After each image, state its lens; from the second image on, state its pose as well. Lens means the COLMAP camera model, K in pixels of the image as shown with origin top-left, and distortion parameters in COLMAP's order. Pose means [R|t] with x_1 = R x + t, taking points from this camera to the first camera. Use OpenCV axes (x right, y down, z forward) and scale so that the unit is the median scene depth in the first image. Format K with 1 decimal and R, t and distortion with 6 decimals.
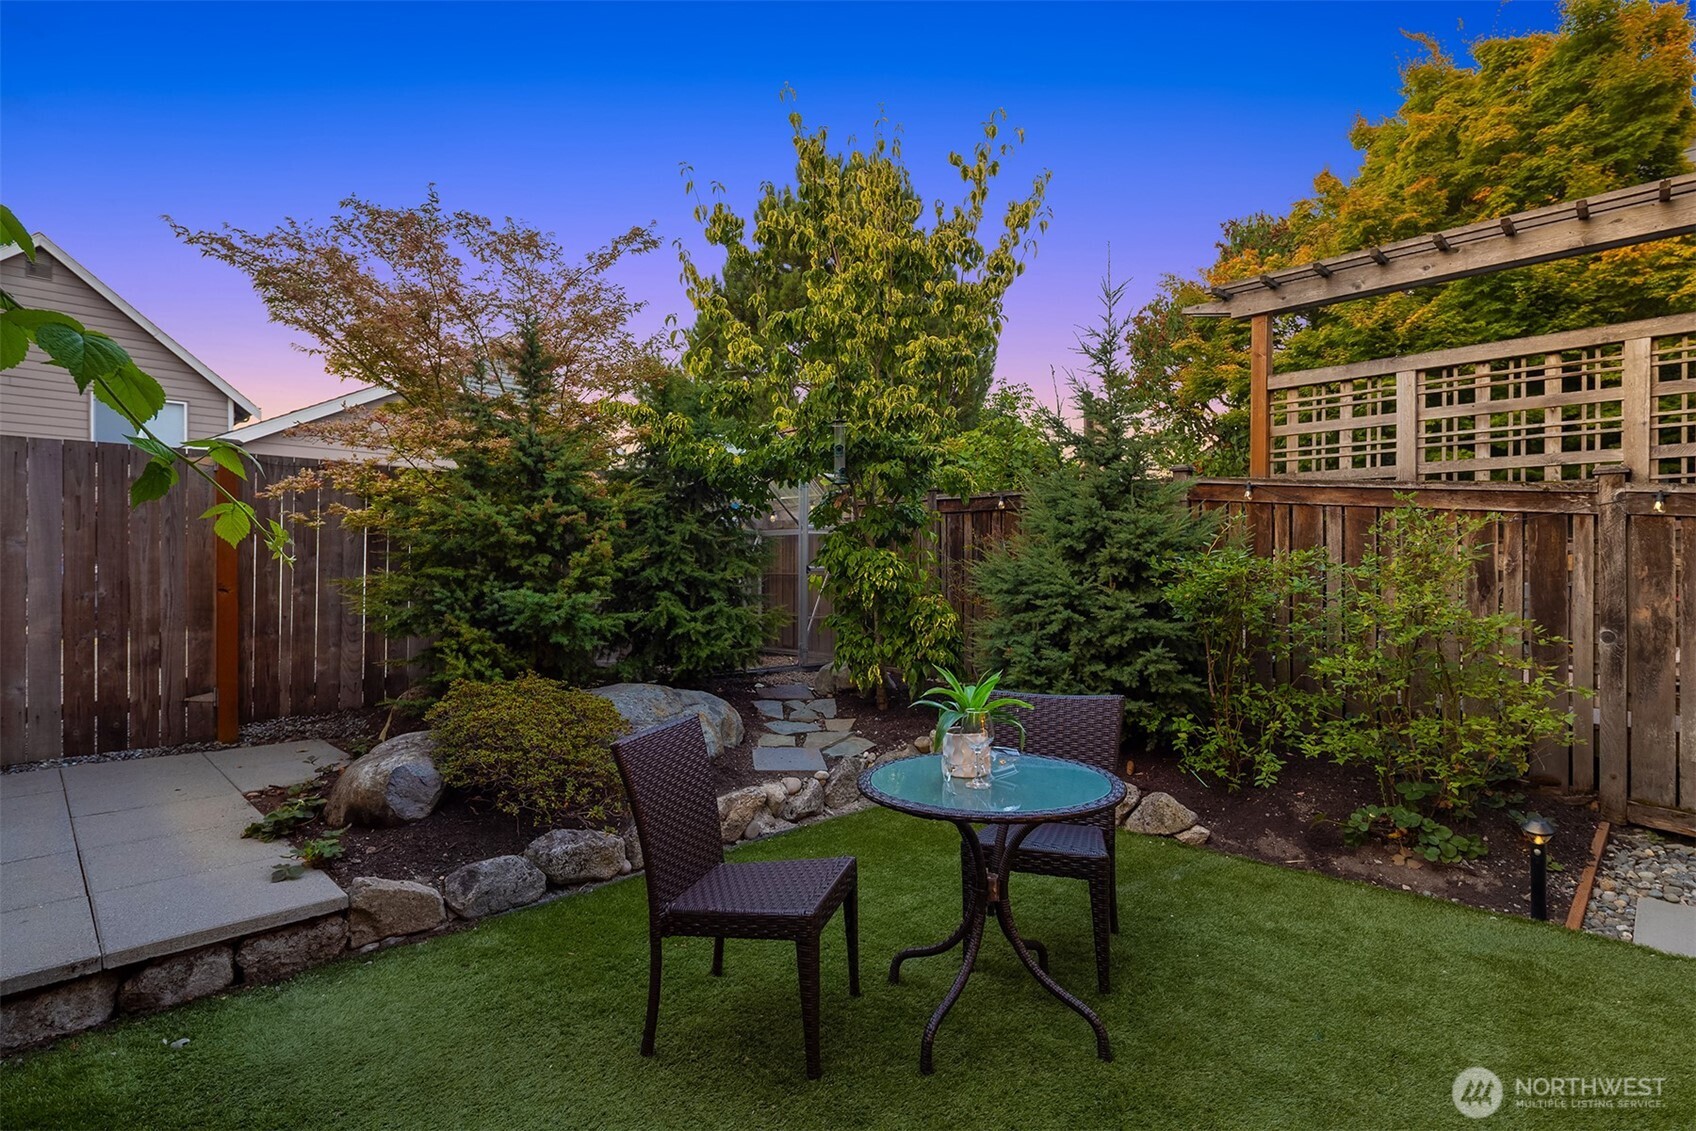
lens RADIAL K [[822.0, 0, 850.4], [0, 822.0, 574.7], [0, 0, 1]] dist [0.000494, -0.004393]
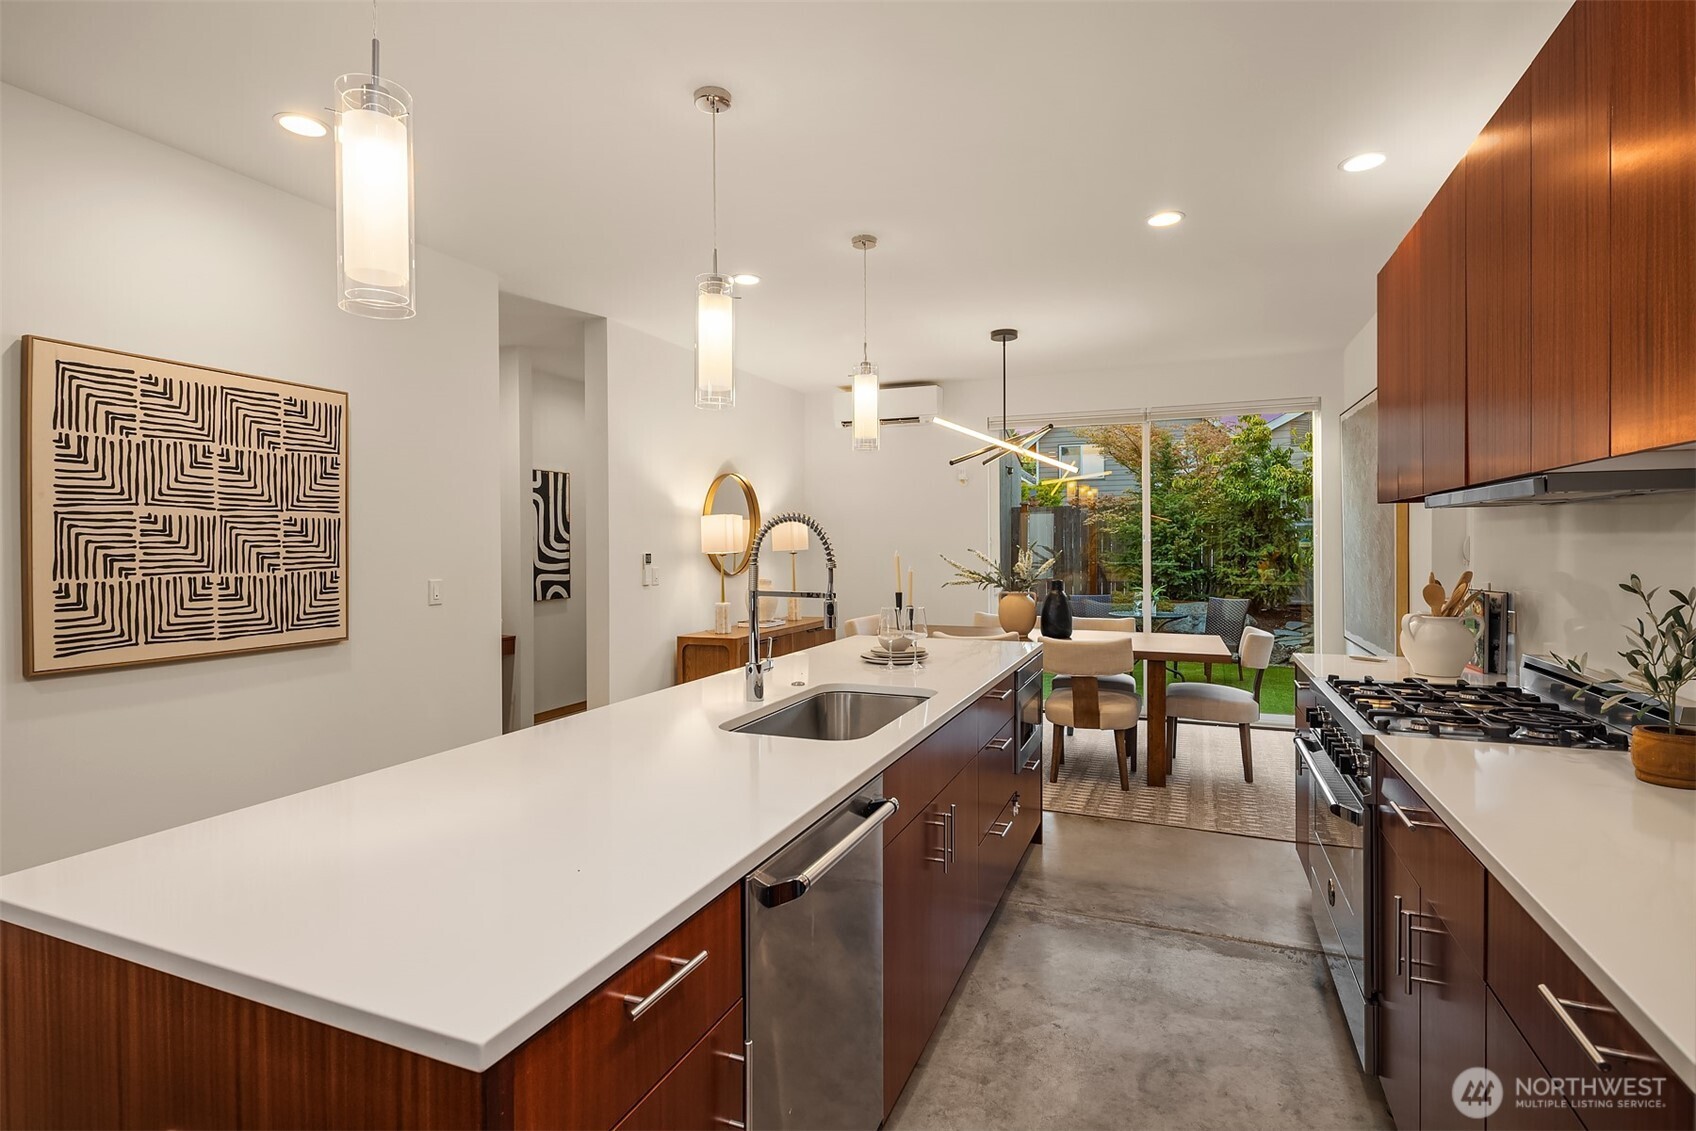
lens RADIAL K [[822.0, 0, 845.4], [0, 822.0, 553.6], [0, 0, 1]] dist [0.000494, -0.004393]
pose [[0.371326, 0.004593, -0.928491, 1.600329], [0.005514, 0.999959, 0.007152, -0.022609], [0.928486, -0.007776, 0.371285, -0.808091]]
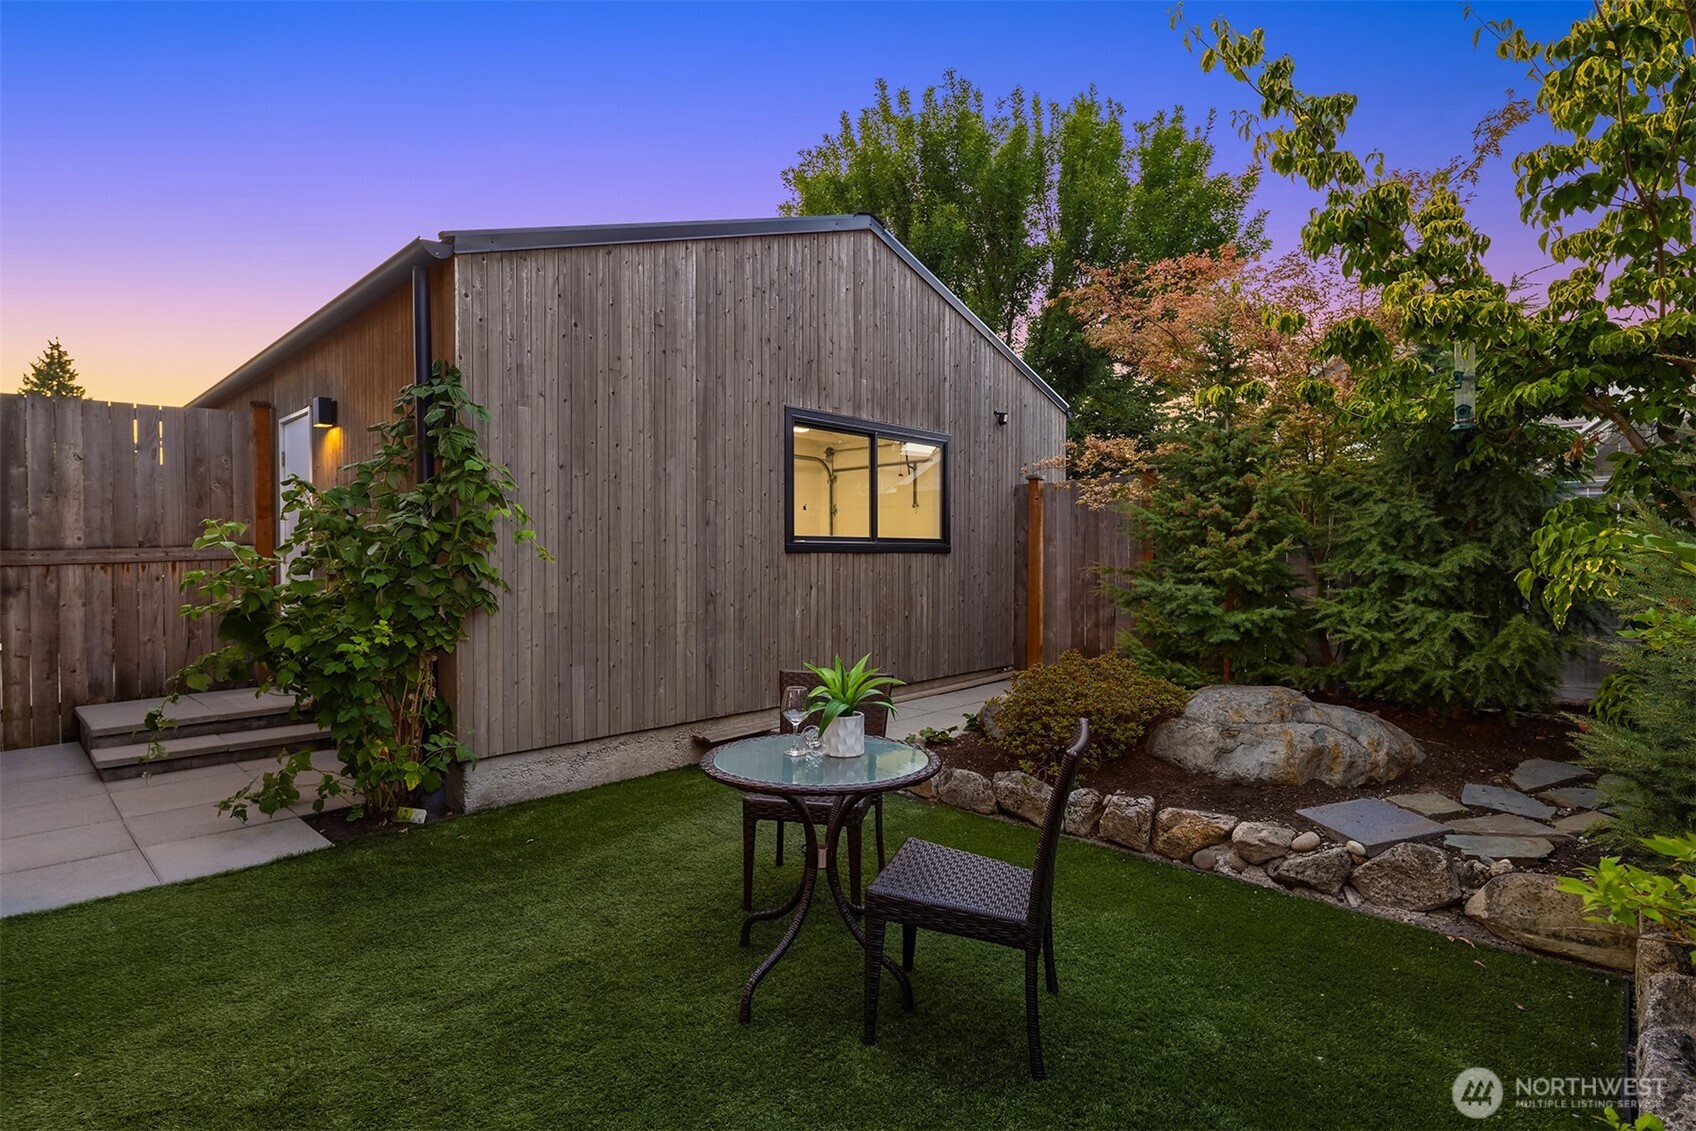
lens RADIAL K [[822.0, 0, 849.7], [0, 822.0, 567.1], [0, 0, 1]] dist [0.000494, -0.004393]
pose [[0.027163, 0.006822, -0.999608, 0.688513], [-0.001634, 0.999976, 0.006781, -0.006070], [0.999630, 0.001449, 0.027174, 0.552578]]
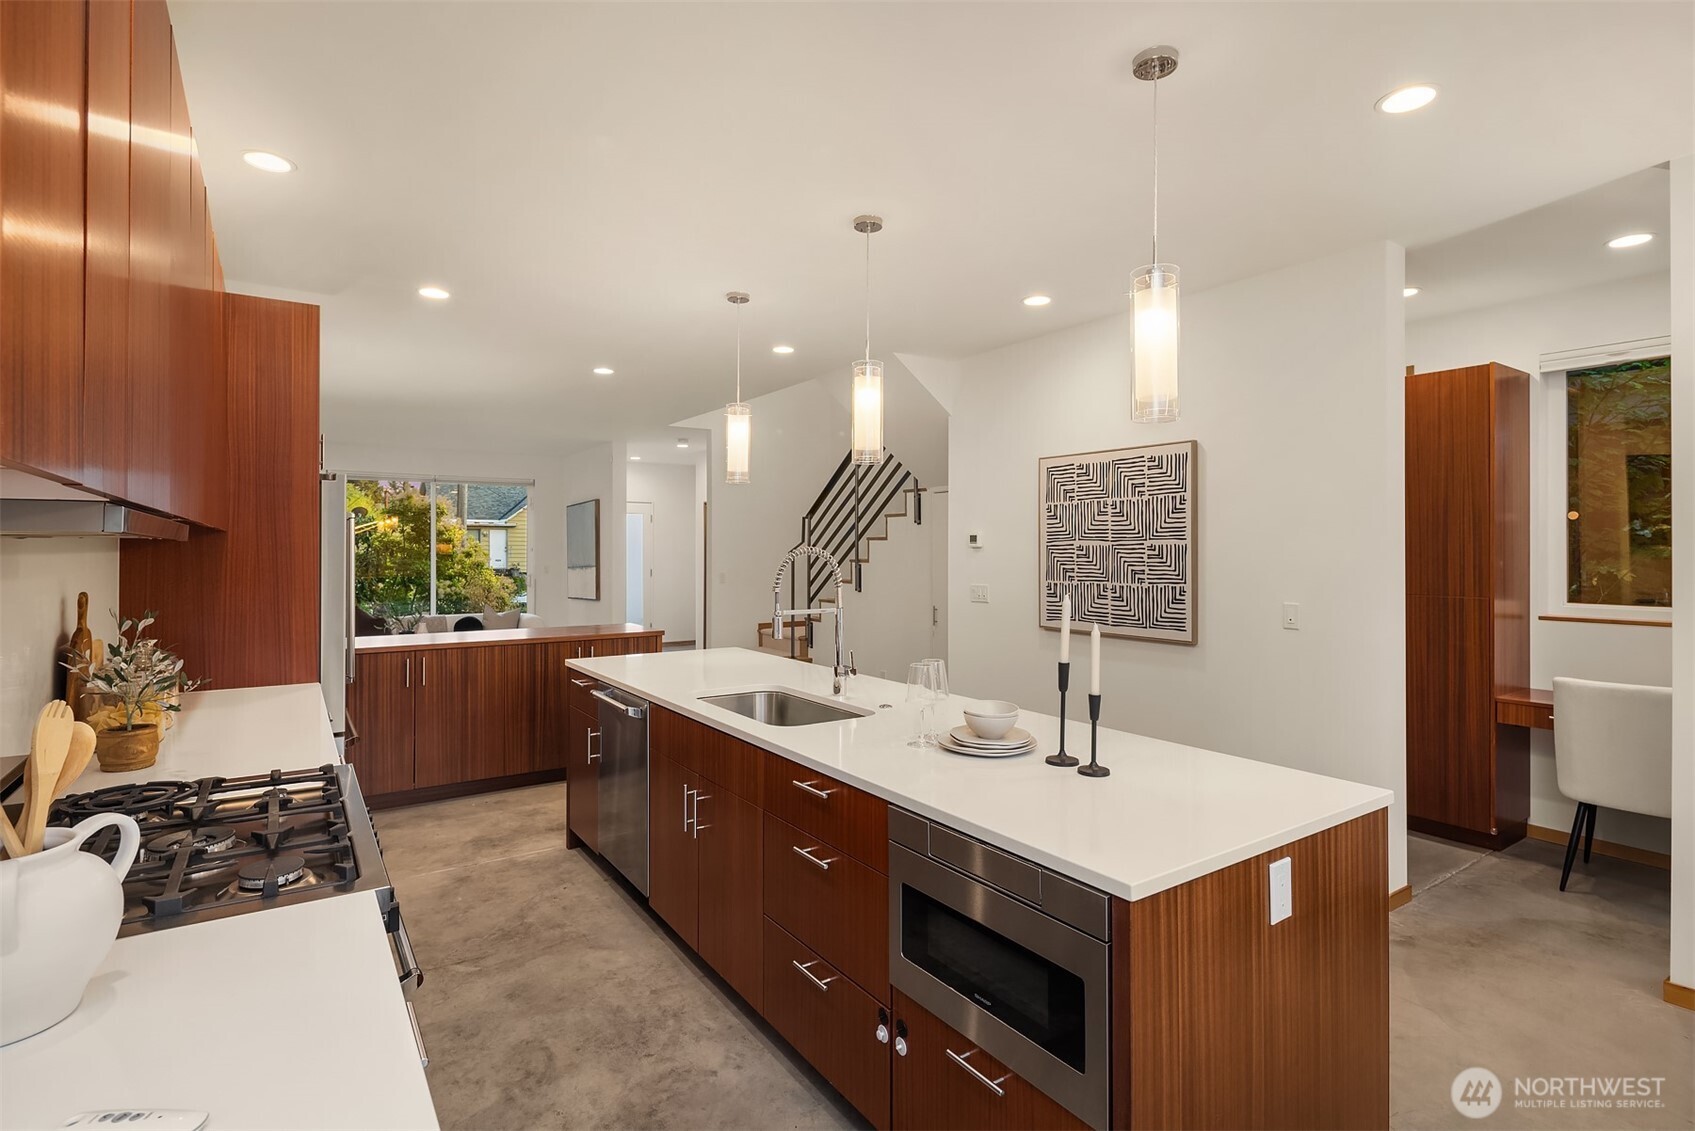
lens RADIAL K [[821.5, 0, 854.9], [0, 821.5, 547.2], [0, 0, 1]] dist [0.000494, -0.004393]
pose [[-0.981819, -0.004551, 0.189763, 0.921621], [-0.004658, 0.999989, -0.000117, -0.046550], [-0.189761, -0.000999, -0.981830, 0.022177]]
